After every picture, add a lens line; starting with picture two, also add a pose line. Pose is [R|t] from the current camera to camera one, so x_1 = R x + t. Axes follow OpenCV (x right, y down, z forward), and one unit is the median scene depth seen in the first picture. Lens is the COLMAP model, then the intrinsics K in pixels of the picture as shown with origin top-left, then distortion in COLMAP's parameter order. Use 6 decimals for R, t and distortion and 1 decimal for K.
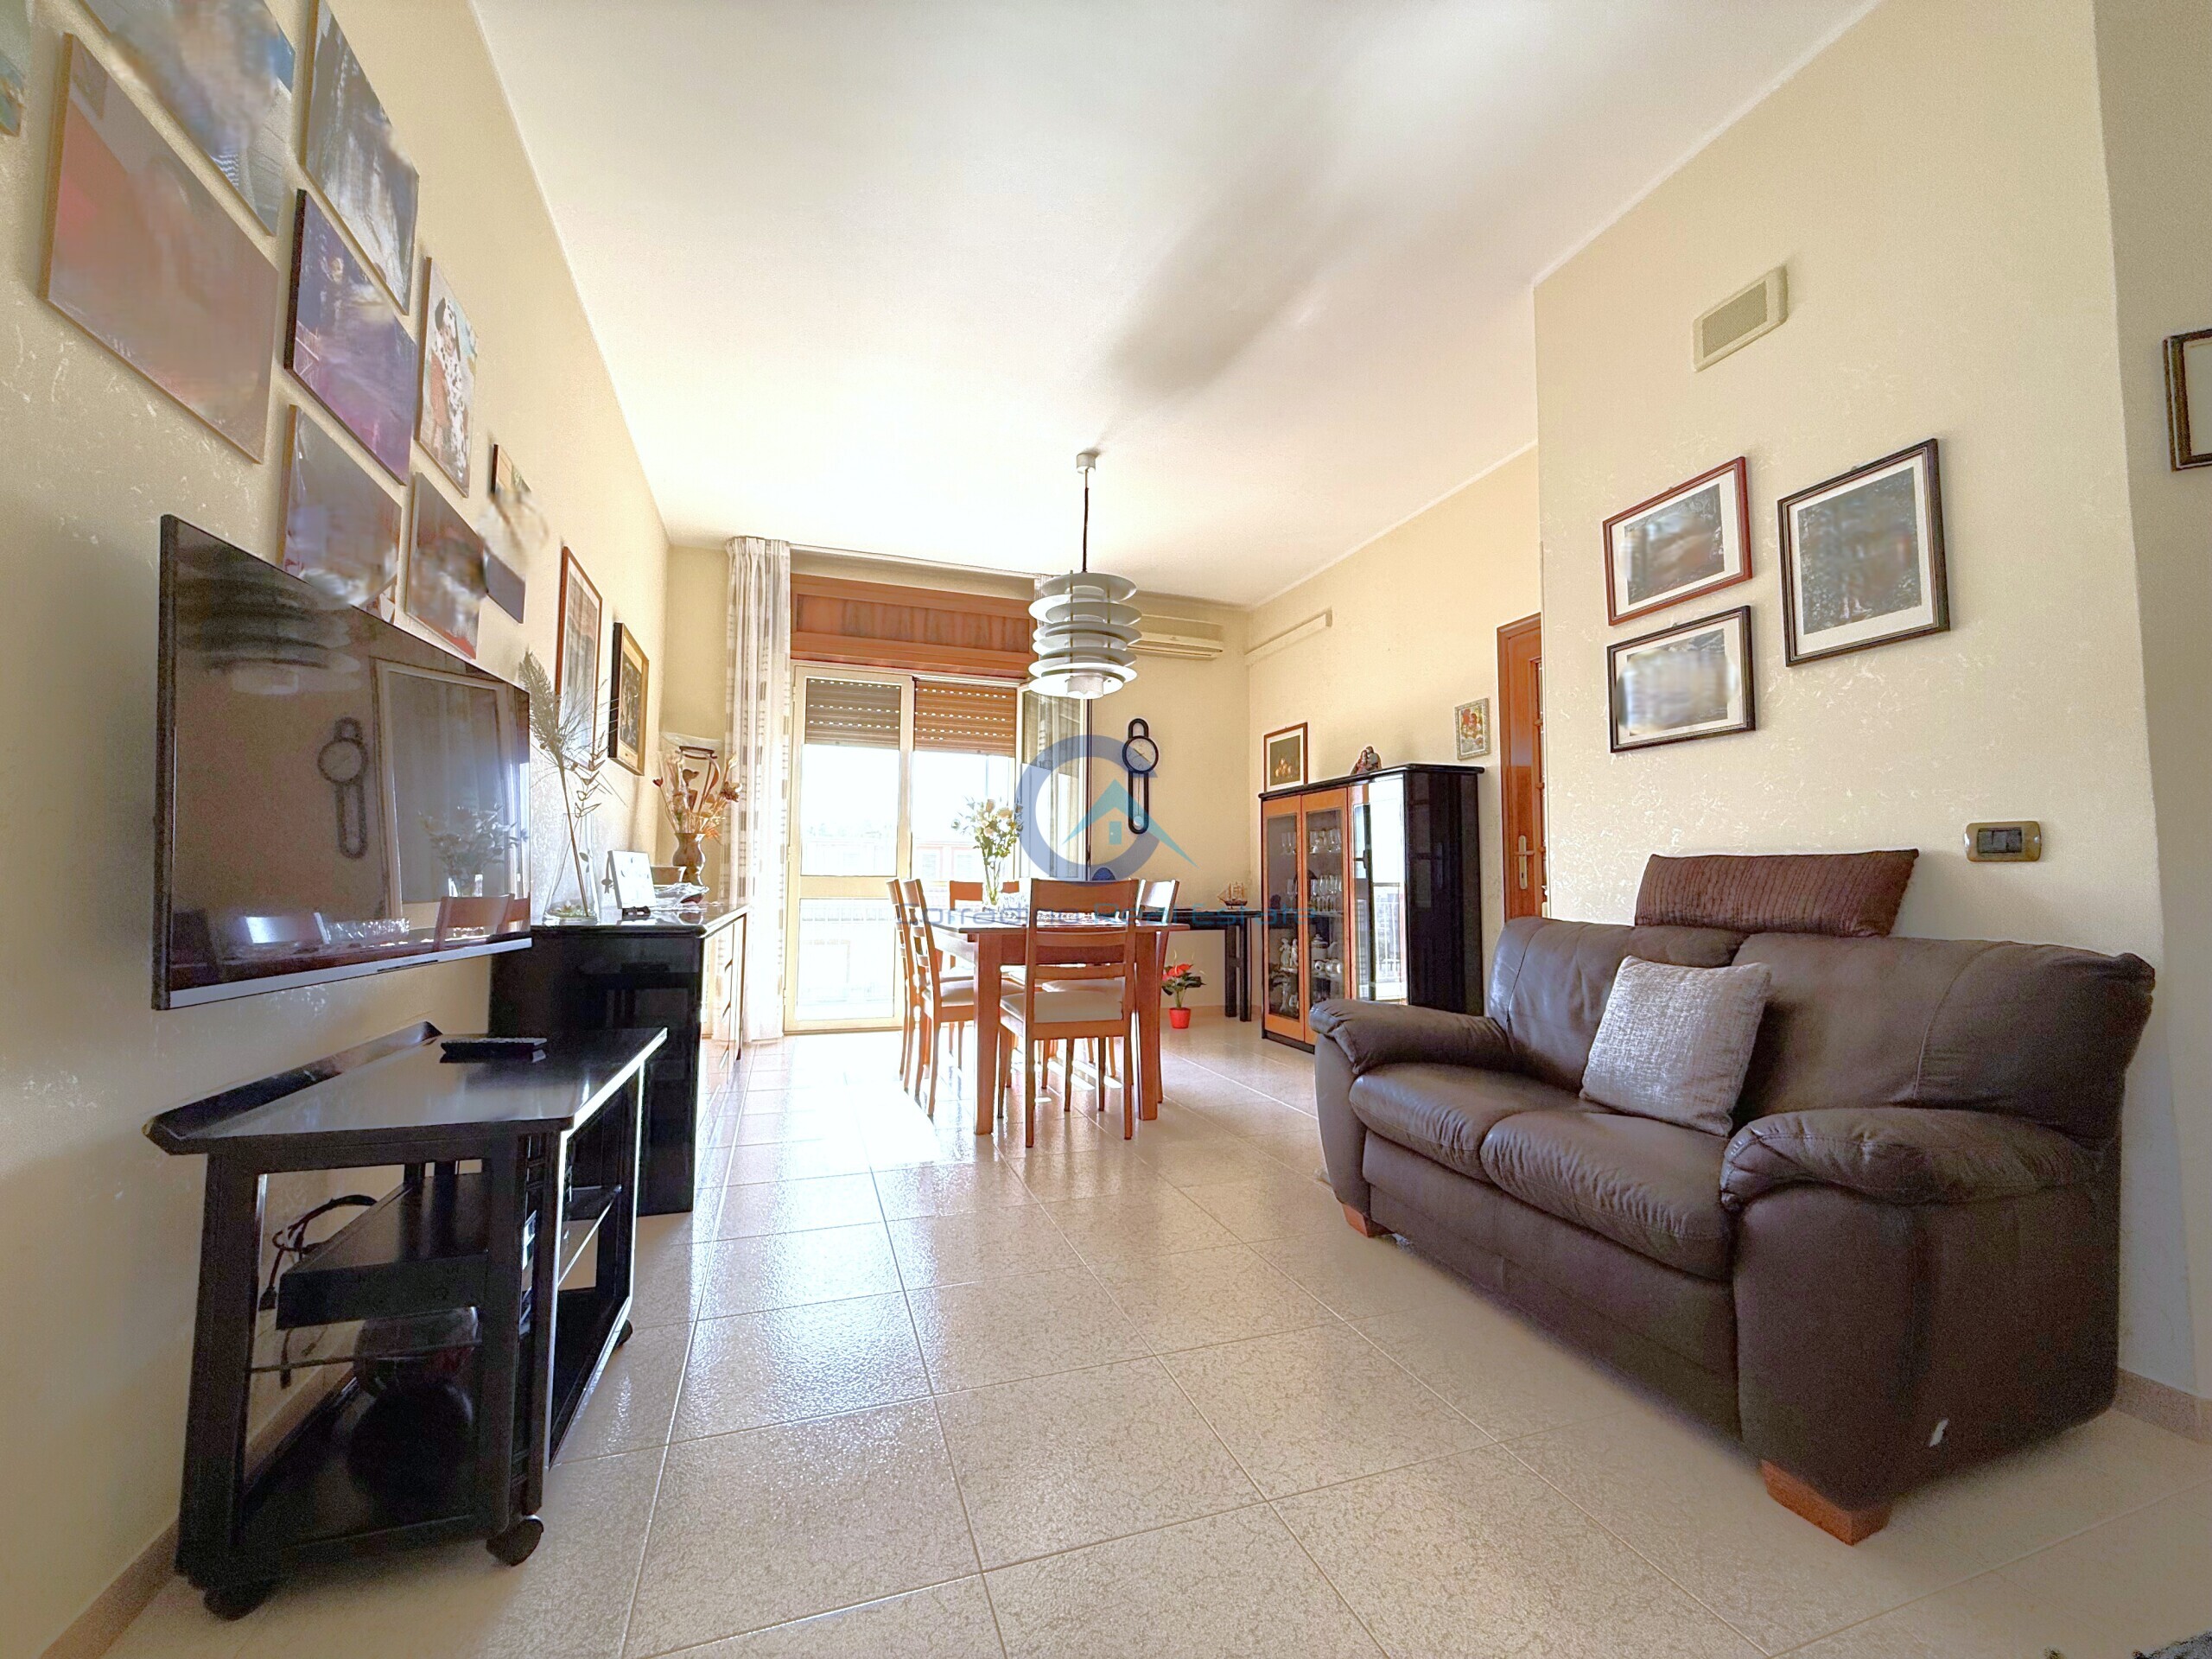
lens RADIAL K [[883.8, 0, 1093.9], [0, 883.8, 827.3], [0, 0, 1]] dist [-0.001819, -0.000135]
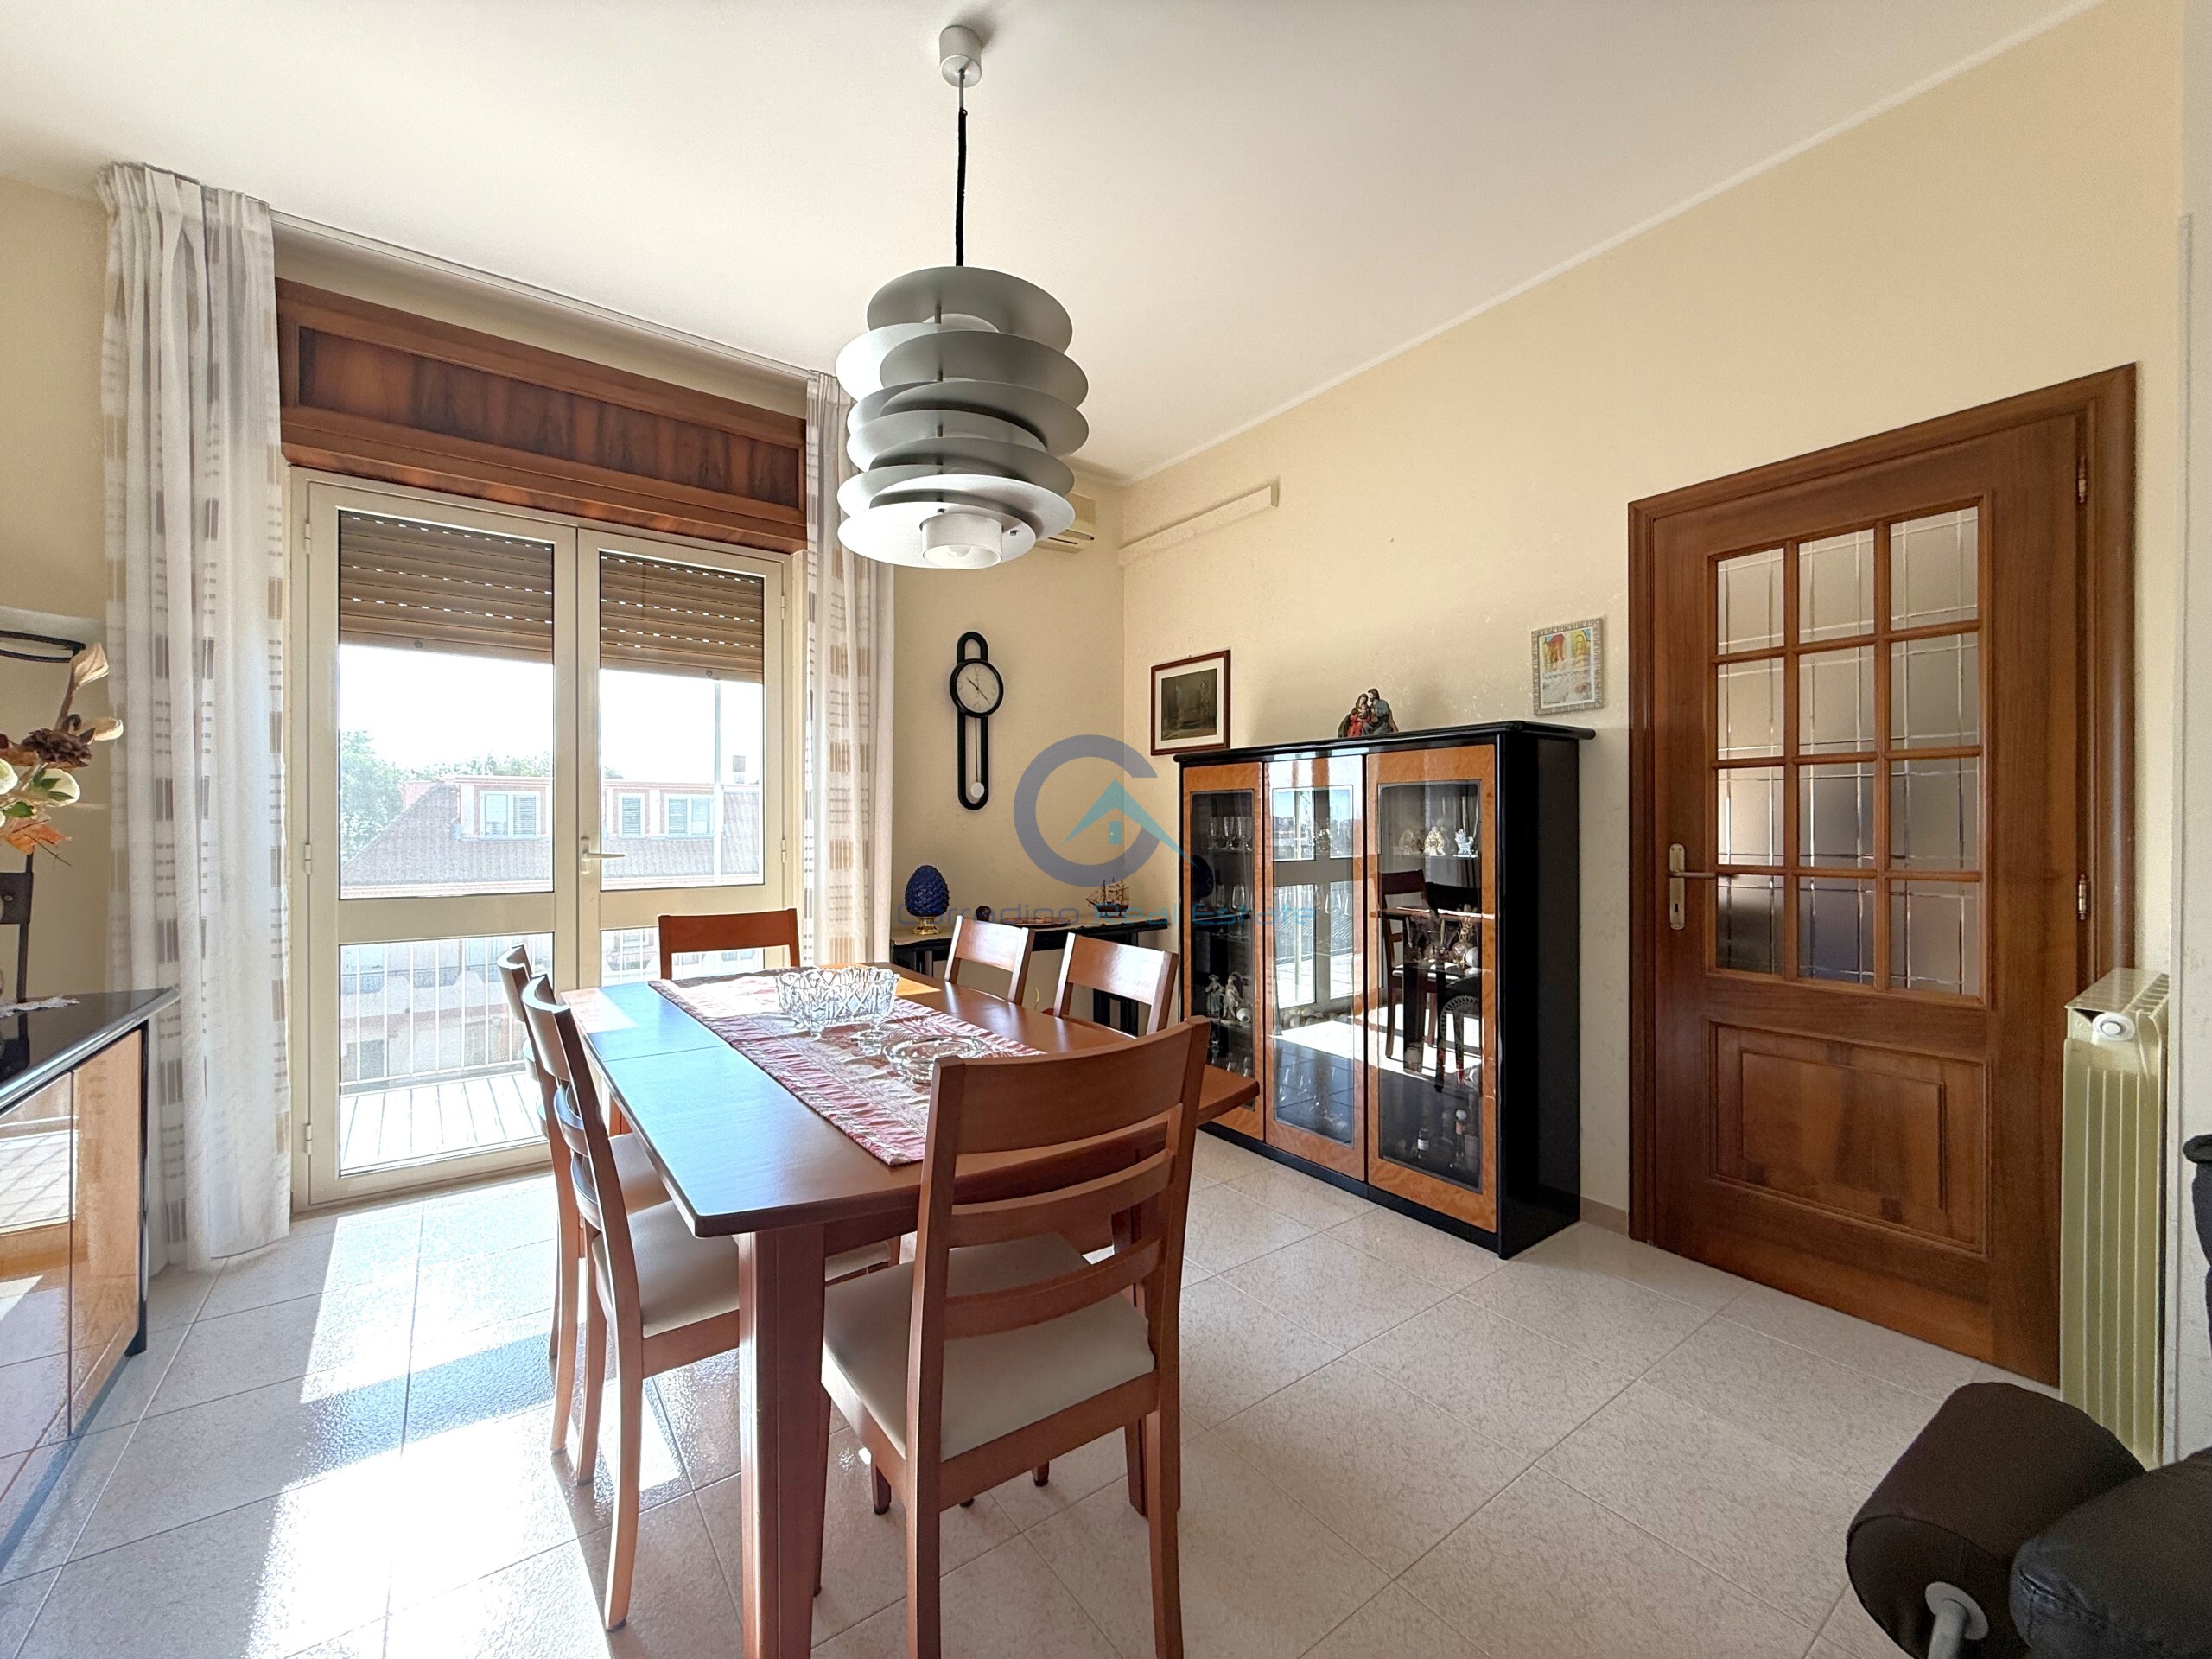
lens RADIAL K [[883.8, 0, 1102.6], [0, 883.8, 828.4], [0, 0, 1]] dist [-0.001819, -0.000135]
pose [[0.954675, -0.008409, 0.297530, -0.061002], [-0.012704, 0.997539, 0.068955, -0.028163], [-0.297378, -0.069610, 0.952219, 0.387291]]
